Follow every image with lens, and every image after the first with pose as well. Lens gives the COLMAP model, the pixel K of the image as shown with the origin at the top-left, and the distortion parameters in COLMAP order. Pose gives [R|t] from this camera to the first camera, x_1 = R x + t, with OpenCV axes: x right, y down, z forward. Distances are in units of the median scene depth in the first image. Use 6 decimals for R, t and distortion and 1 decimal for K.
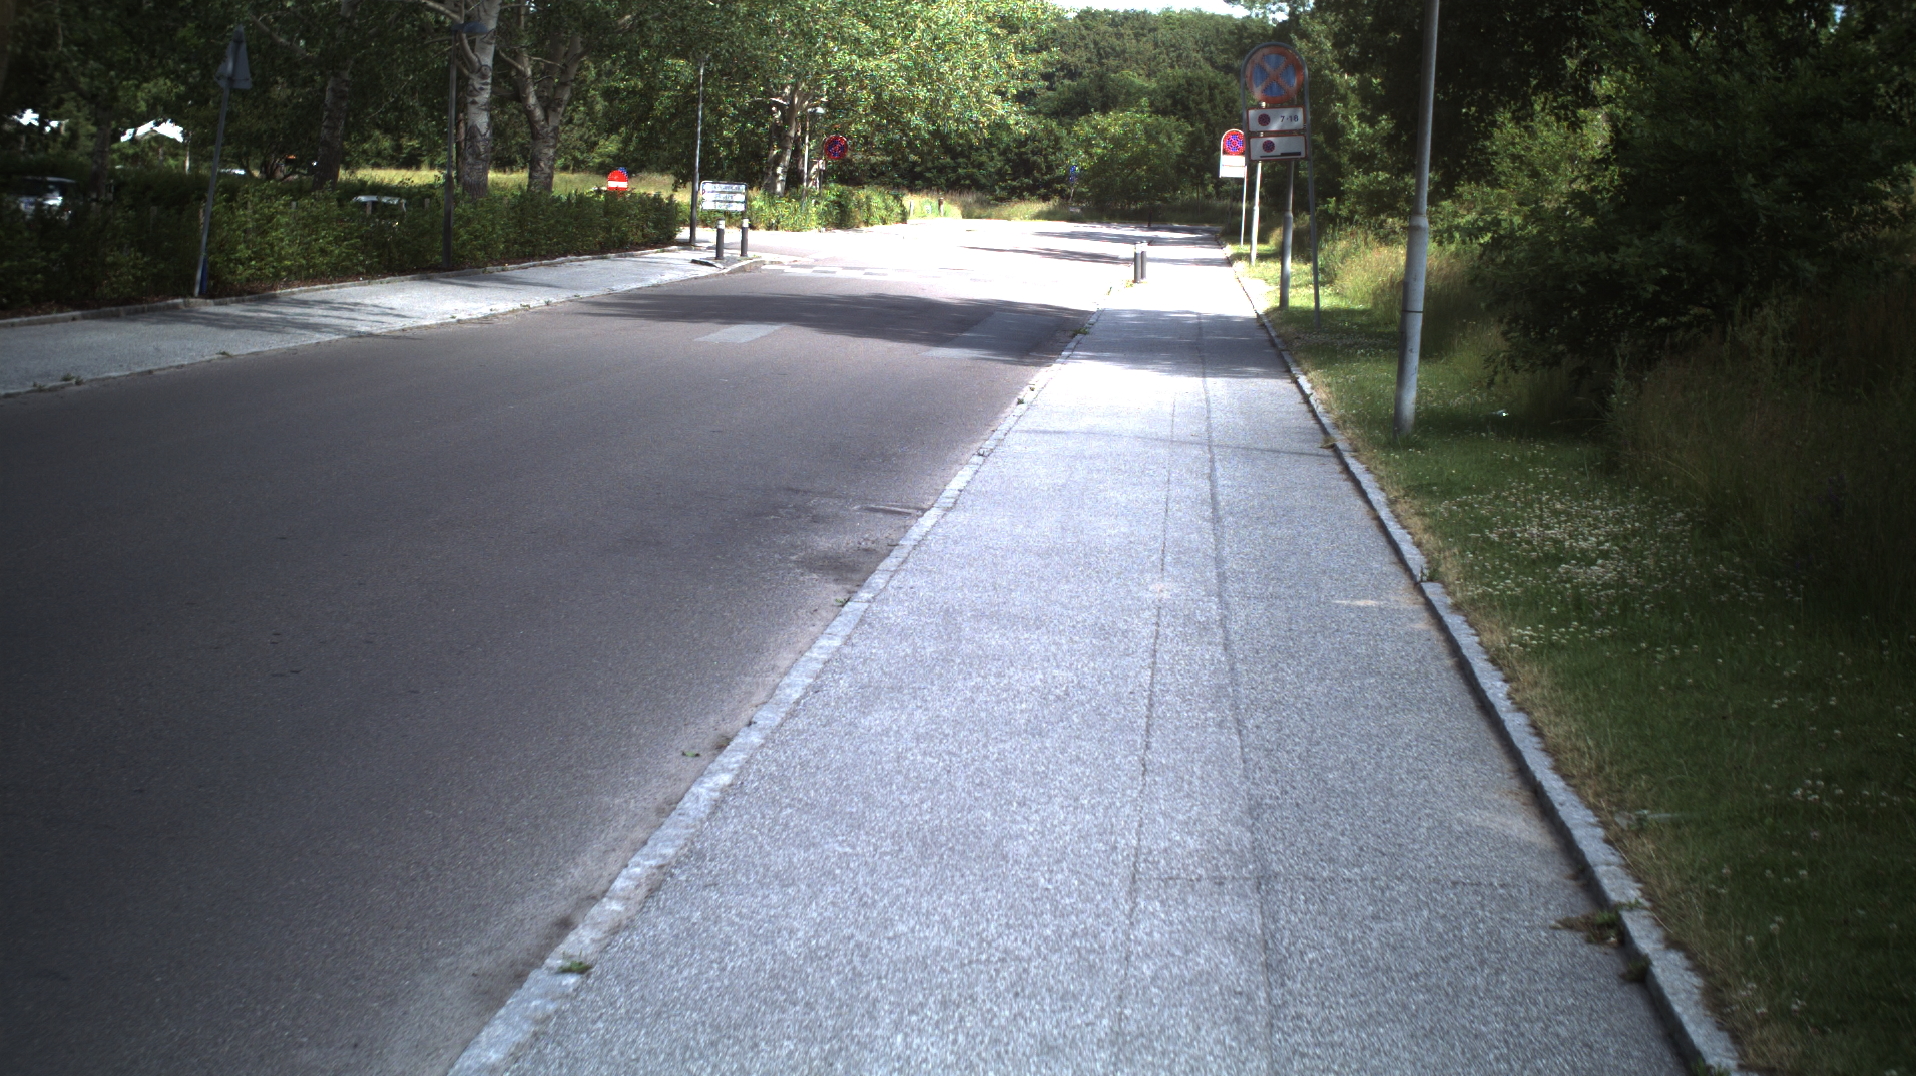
lens RADIAL K [[3207.4, 0, 958.0], [0, 3207.4, 538.0], [0, 0, 1]] dist [-0.274243, 0.191146]
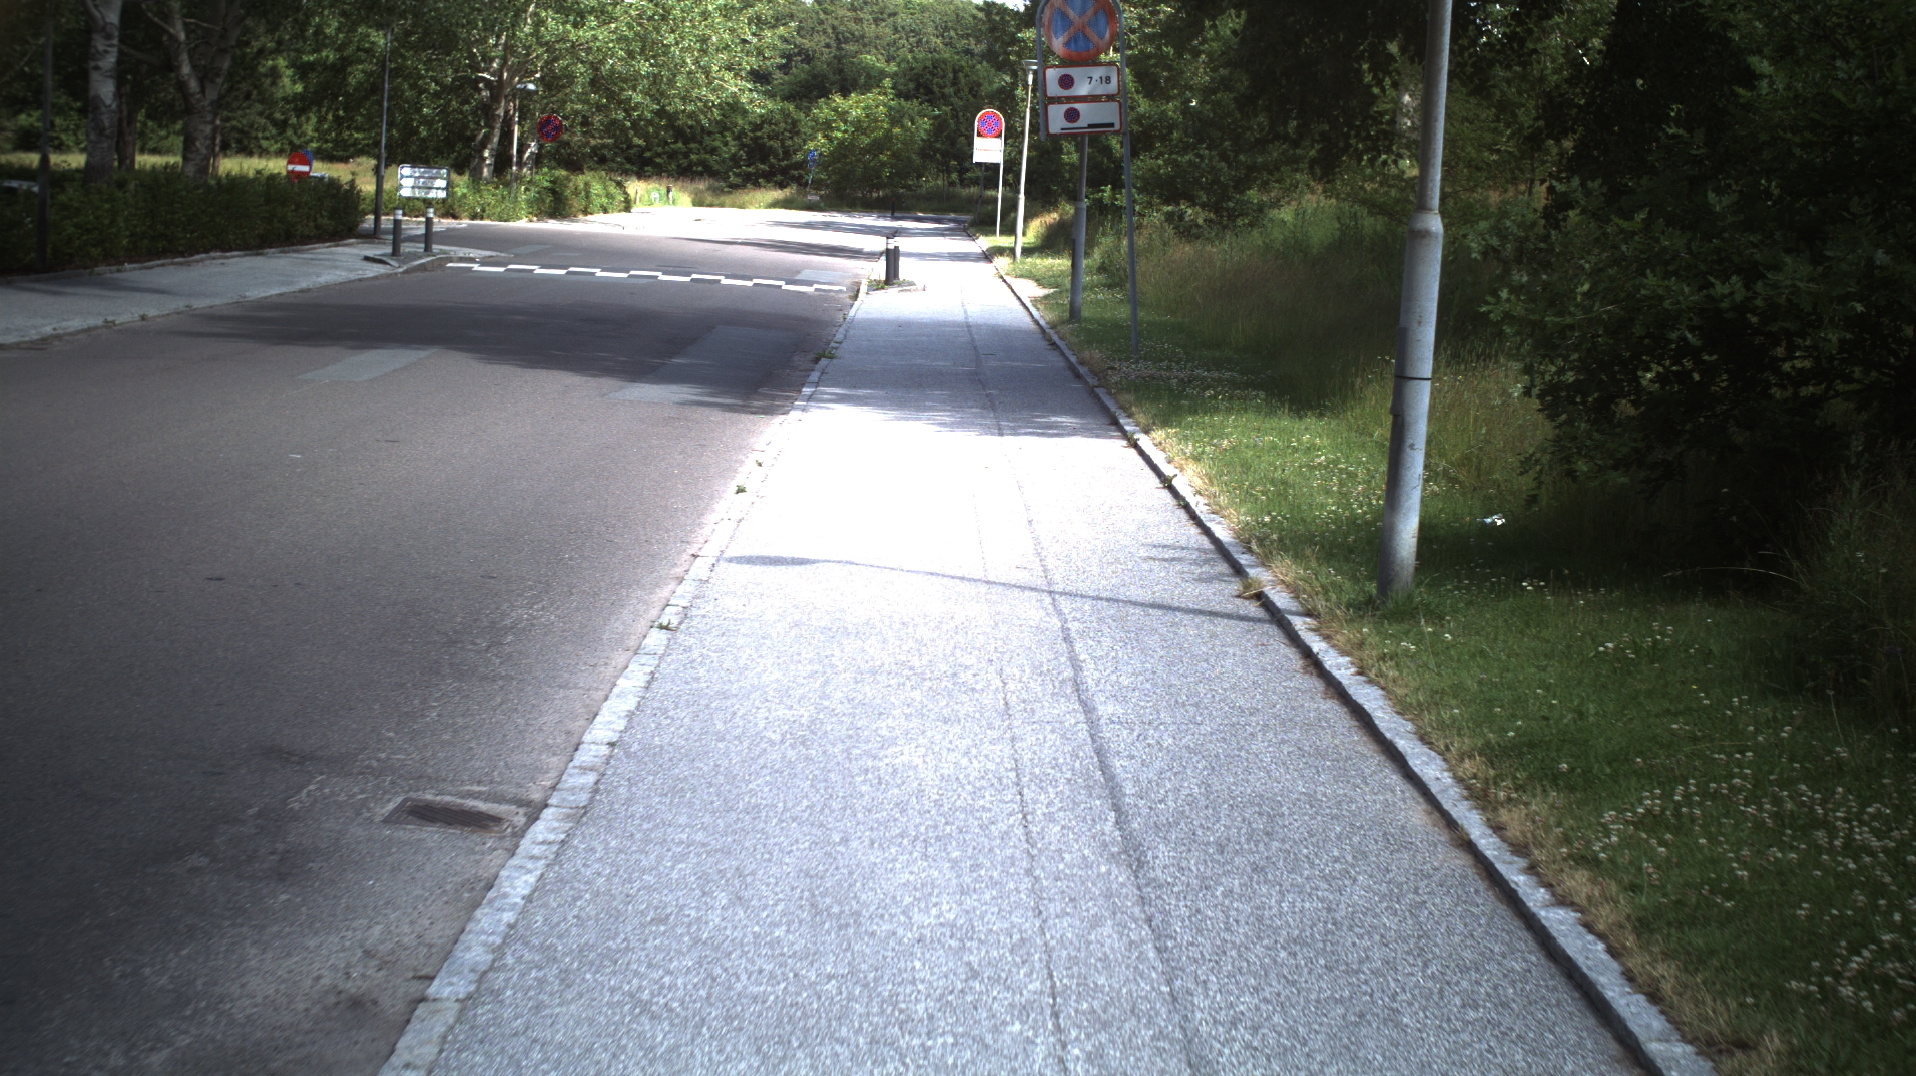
lens RADIAL K [[3207.4, 0, 958.0], [0, 3207.4, 538.0], [0, 0, 1]] dist [-0.274243, 0.191146]
pose [[0.996628, -0.001657, 0.082034, 0.003176], [0.001346, 0.999992, 0.003855, -0.011202], [-0.082039, -0.003732, 0.996622, 0.108459]]
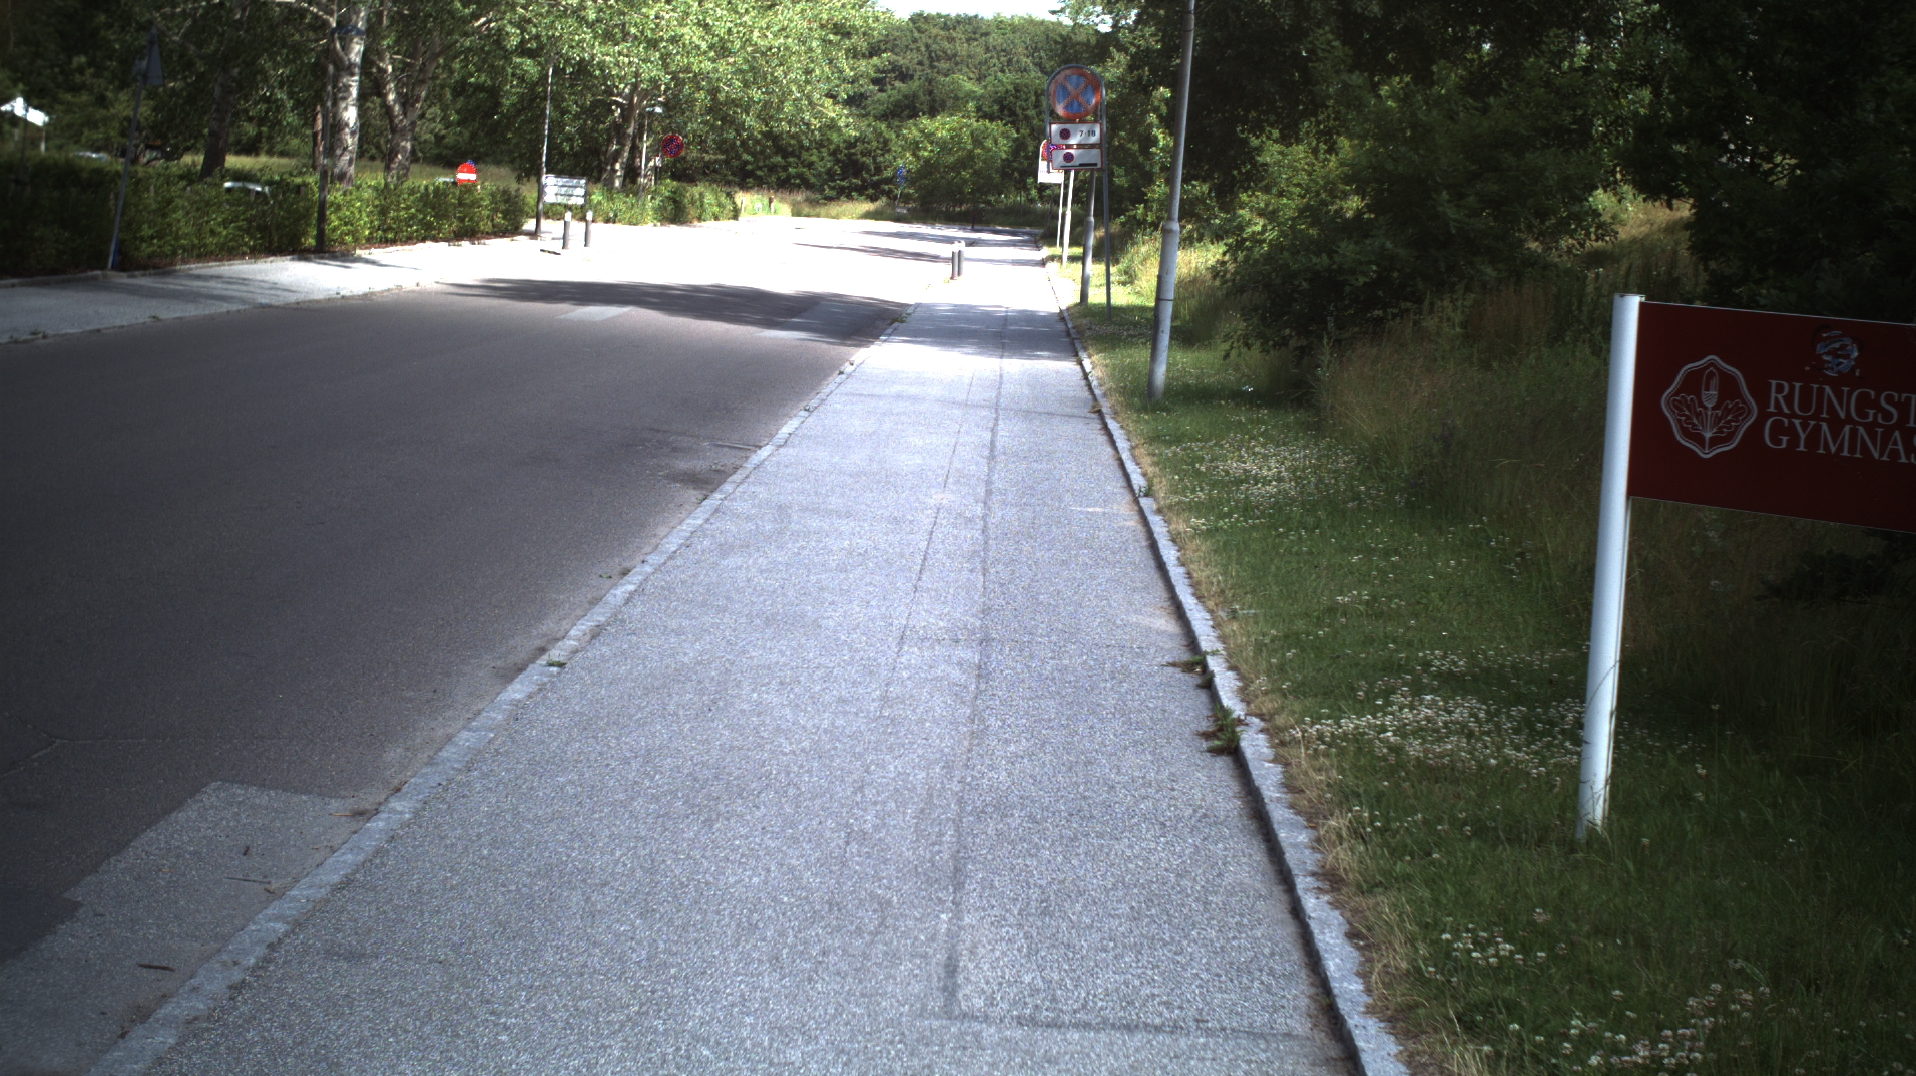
lens RADIAL K [[3207.4, 0, 958.0], [0, 3207.4, 538.0], [0, 0, 1]] dist [-0.274243, 0.191146]
pose [[0.998255, 0.020022, 0.055545, -0.000529], [-0.020021, 0.999799, -0.000577, 0.005564], [-0.055545, -0.000536, 0.998456, -0.054098]]
